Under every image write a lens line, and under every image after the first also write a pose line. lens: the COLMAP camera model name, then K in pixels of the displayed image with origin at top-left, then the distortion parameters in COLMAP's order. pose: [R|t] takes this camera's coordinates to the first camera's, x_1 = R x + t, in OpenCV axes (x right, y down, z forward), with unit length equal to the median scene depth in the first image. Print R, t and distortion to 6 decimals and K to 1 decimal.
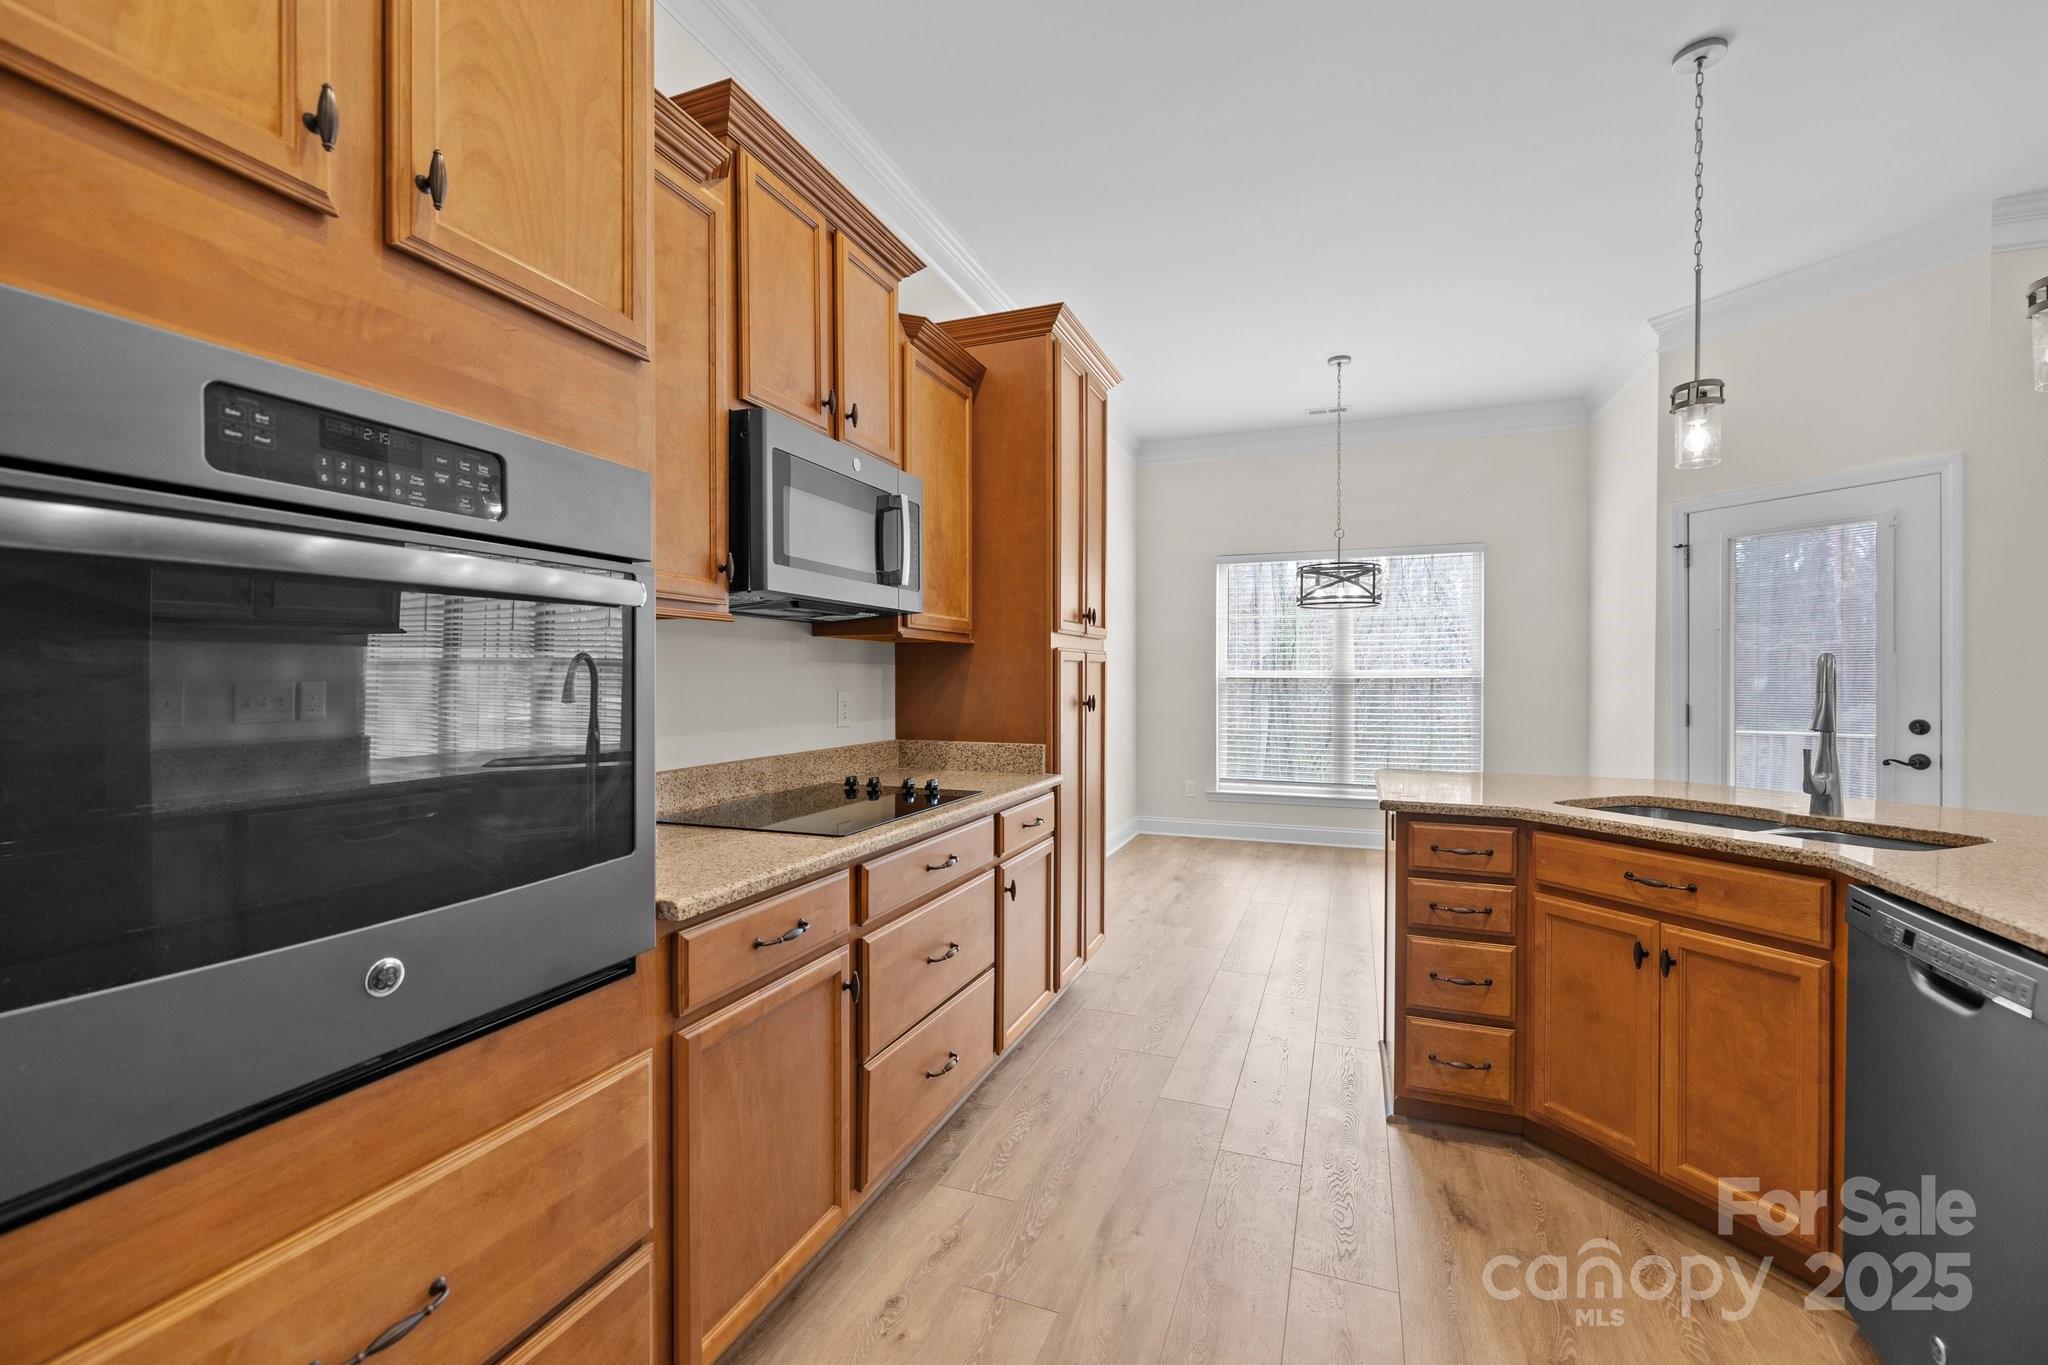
lens RADIAL K [[862.2, 0, 1022.7], [0, 862.2, 684.0], [0, 0, 1]] dist [-0.000062, -0.001409]
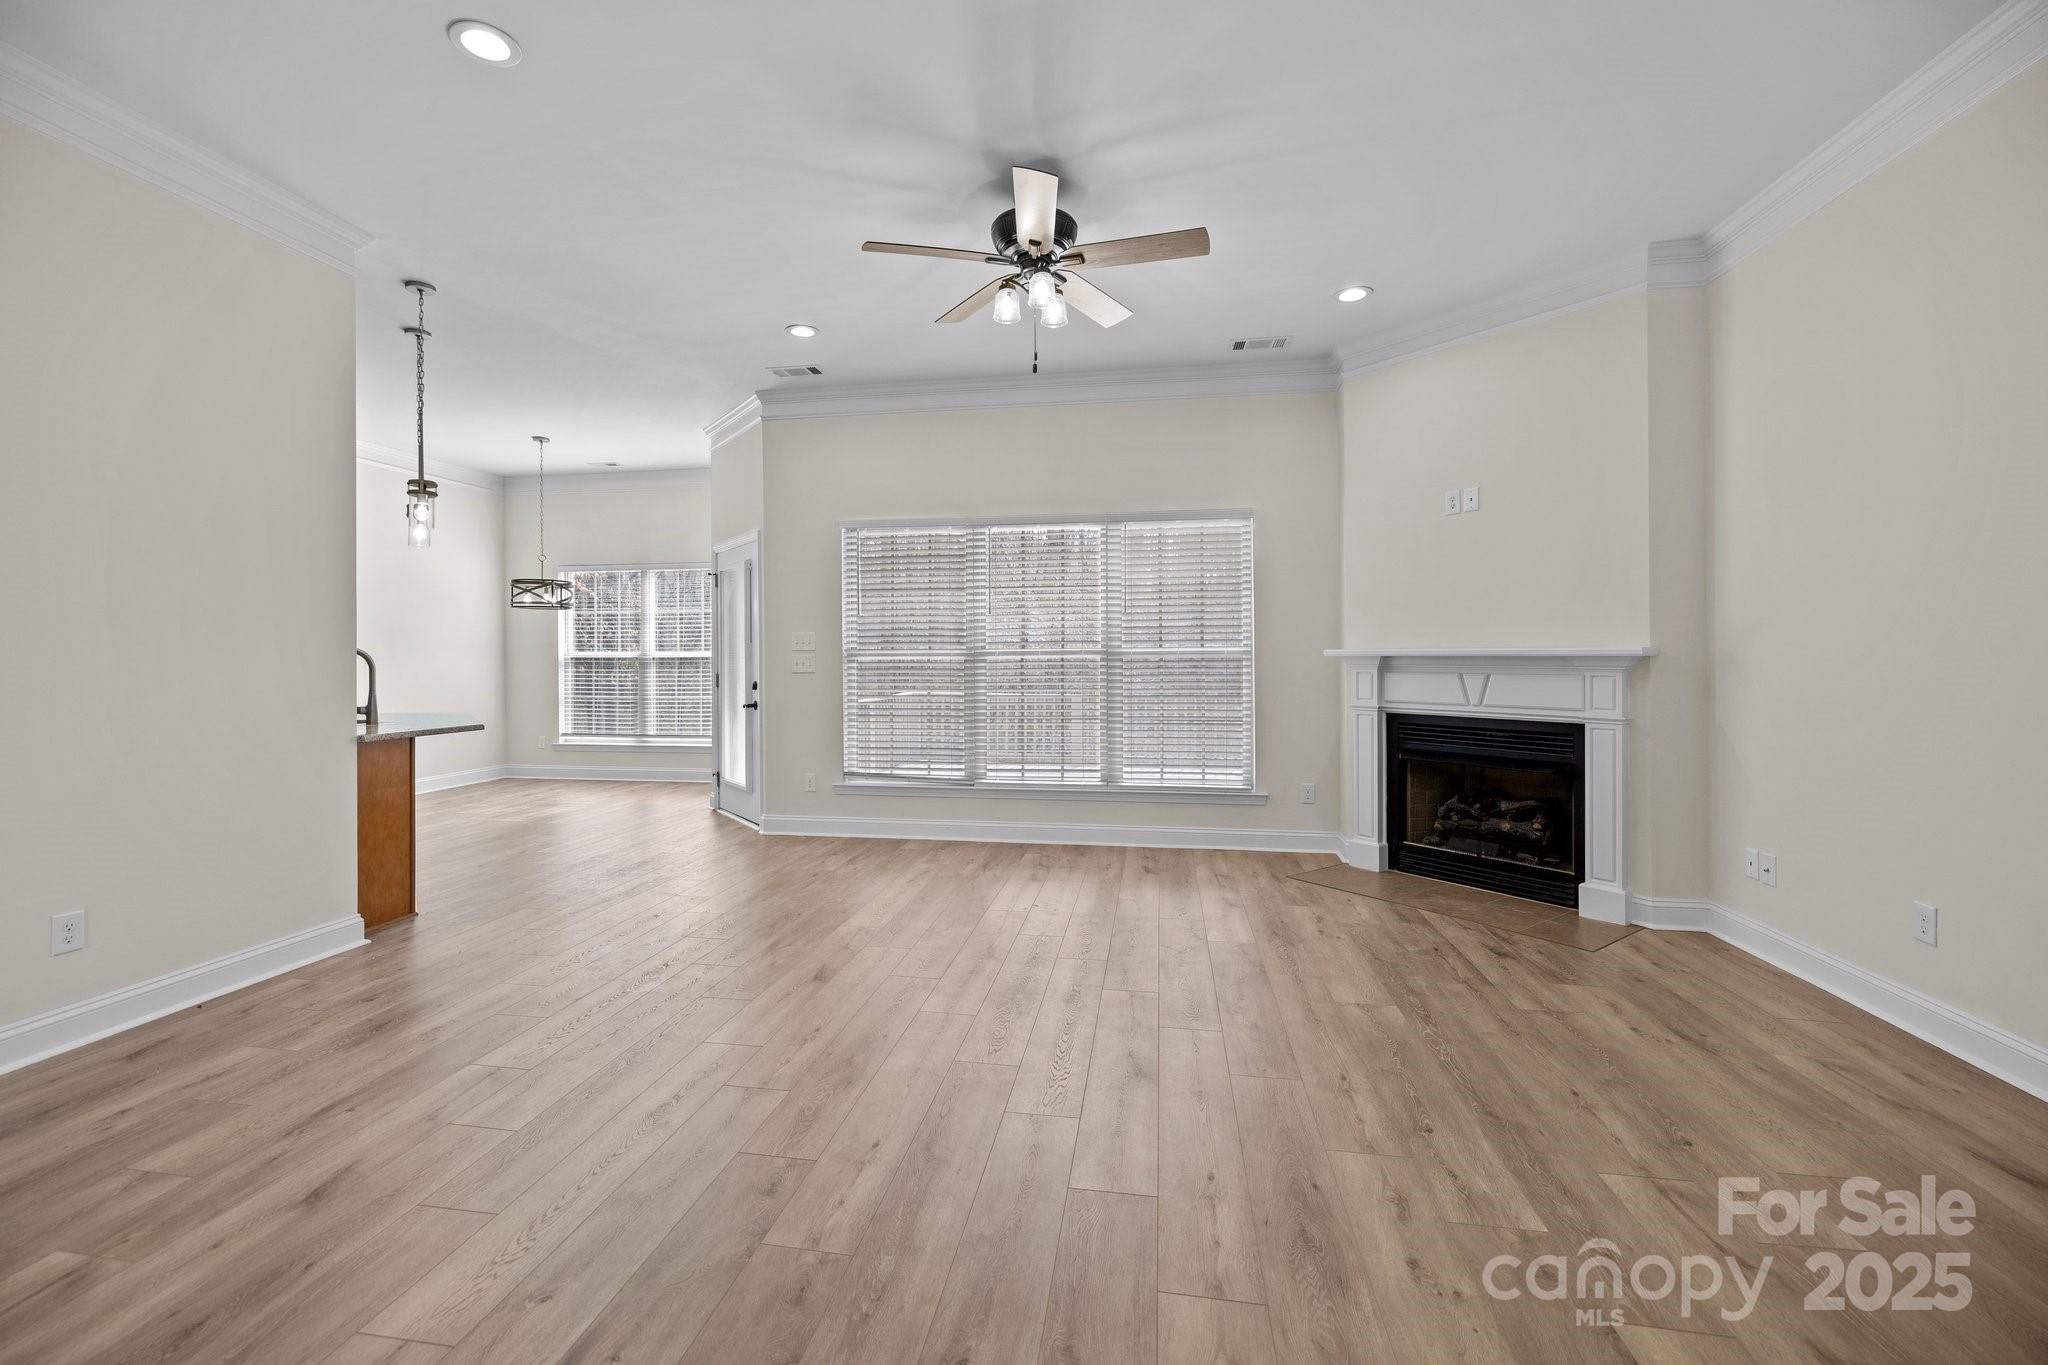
lens RADIAL K [[862.2, 0, 997.0], [0, 862.2, 666.2], [0, 0, 1]] dist [-0.000062, -0.001409]
pose [[0.983327, -0.005602, 0.181757, 1.785279], [0.004725, 0.999975, 0.005261, 0.005698], [-0.181782, -0.004315, 0.983329, -1.199142]]
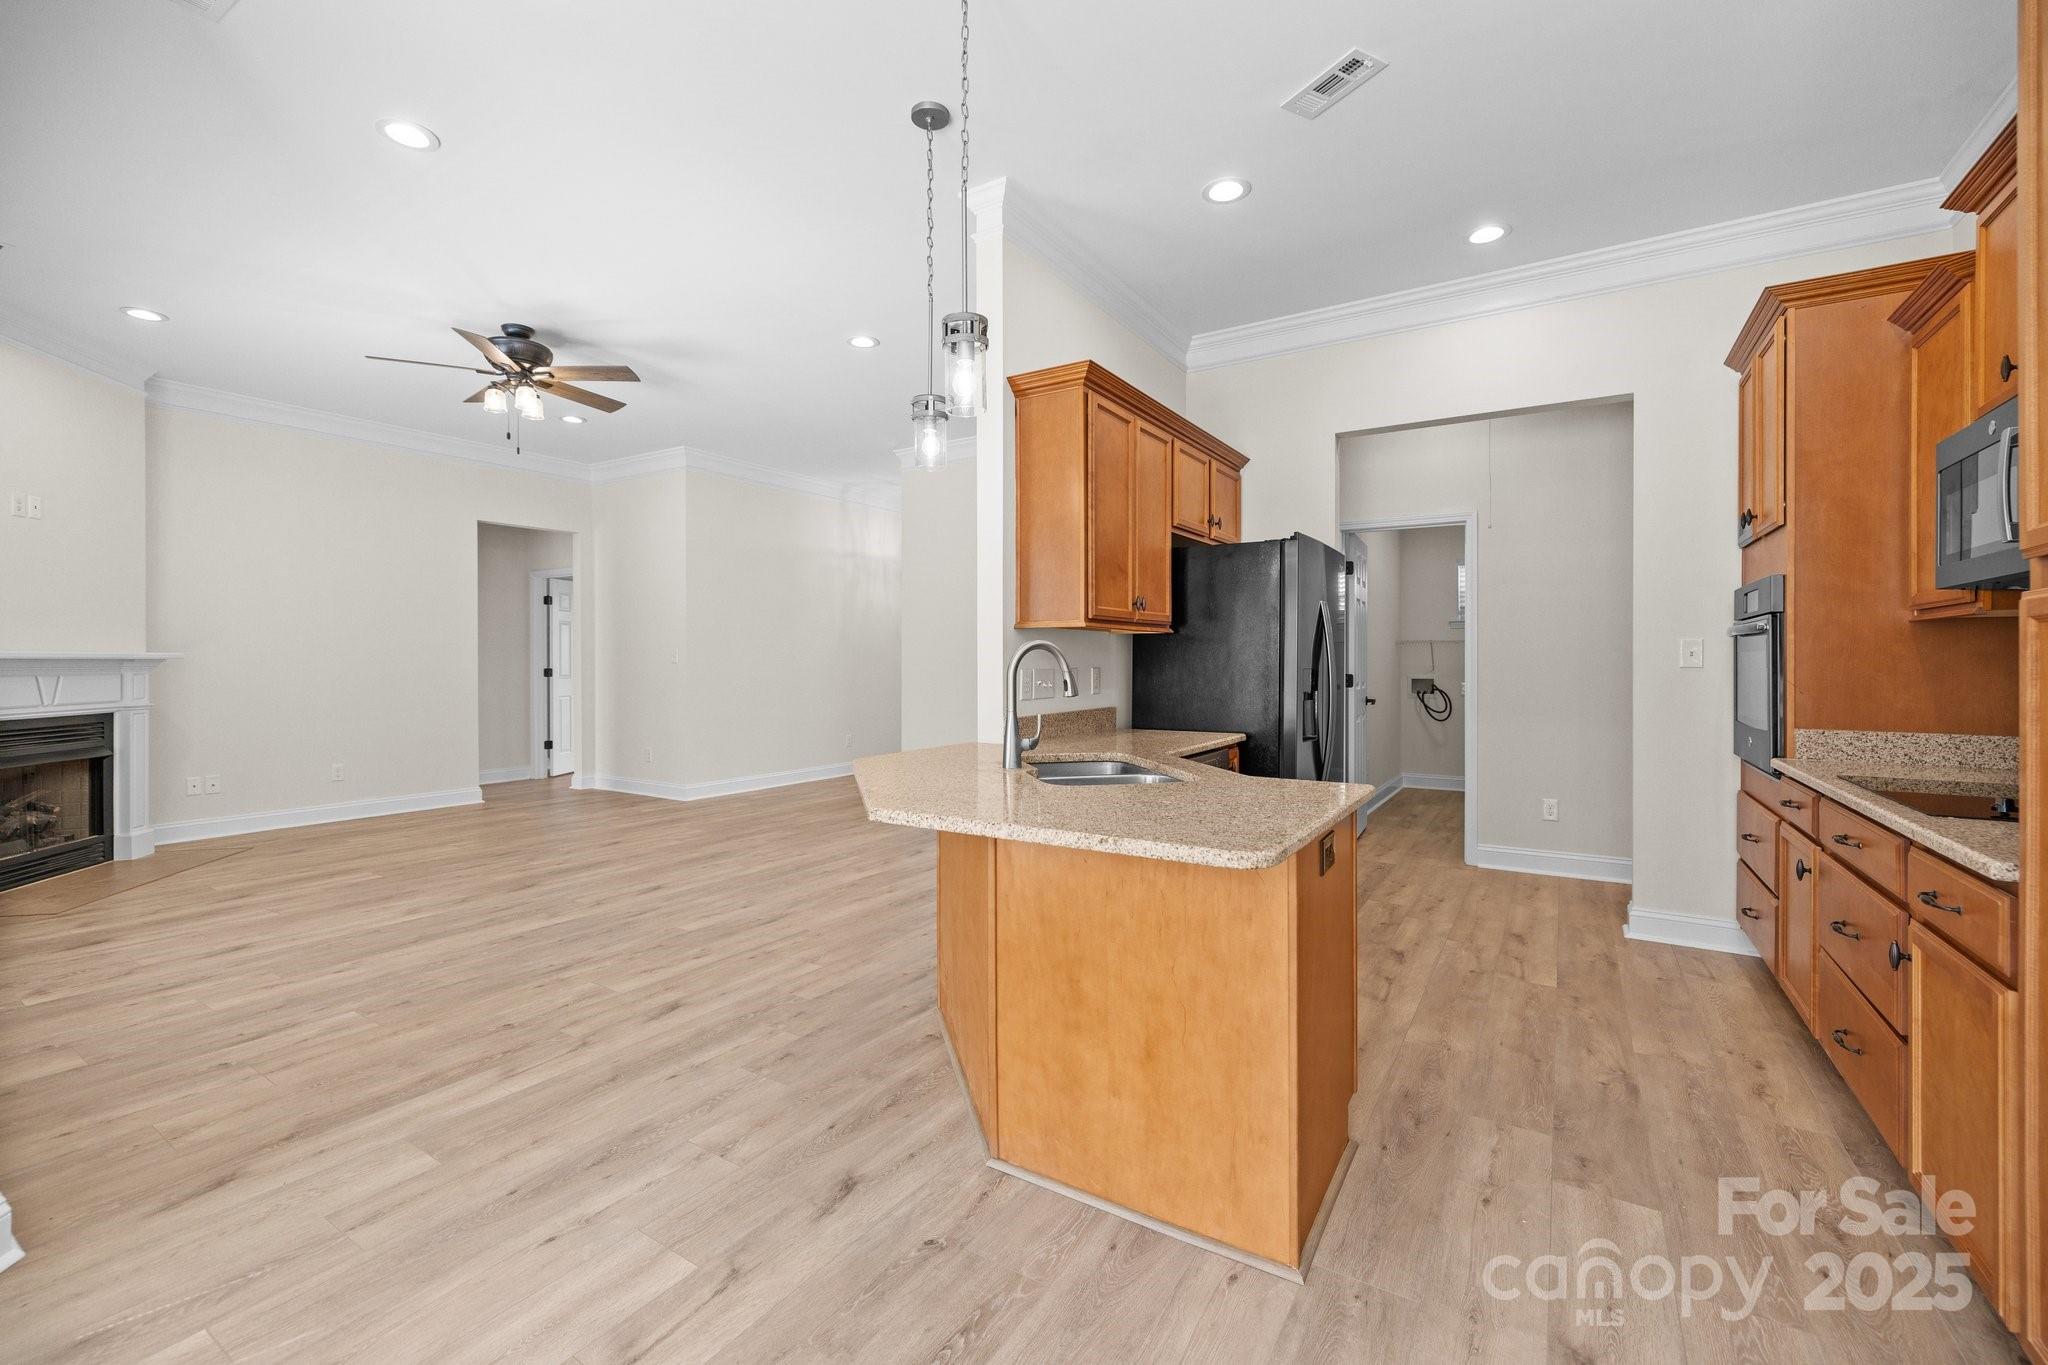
lens RADIAL K [[862.2, 0, 1007.6], [0, 862.2, 667.1], [0, 0, 1]] dist [-0.000062, -0.001409]
pose [[-0.978432, -0.002960, 0.206546, 0.587694], [-0.000174, 0.999909, 0.013506, -0.009883], [-0.206567, 0.013179, -0.978344, 1.927123]]
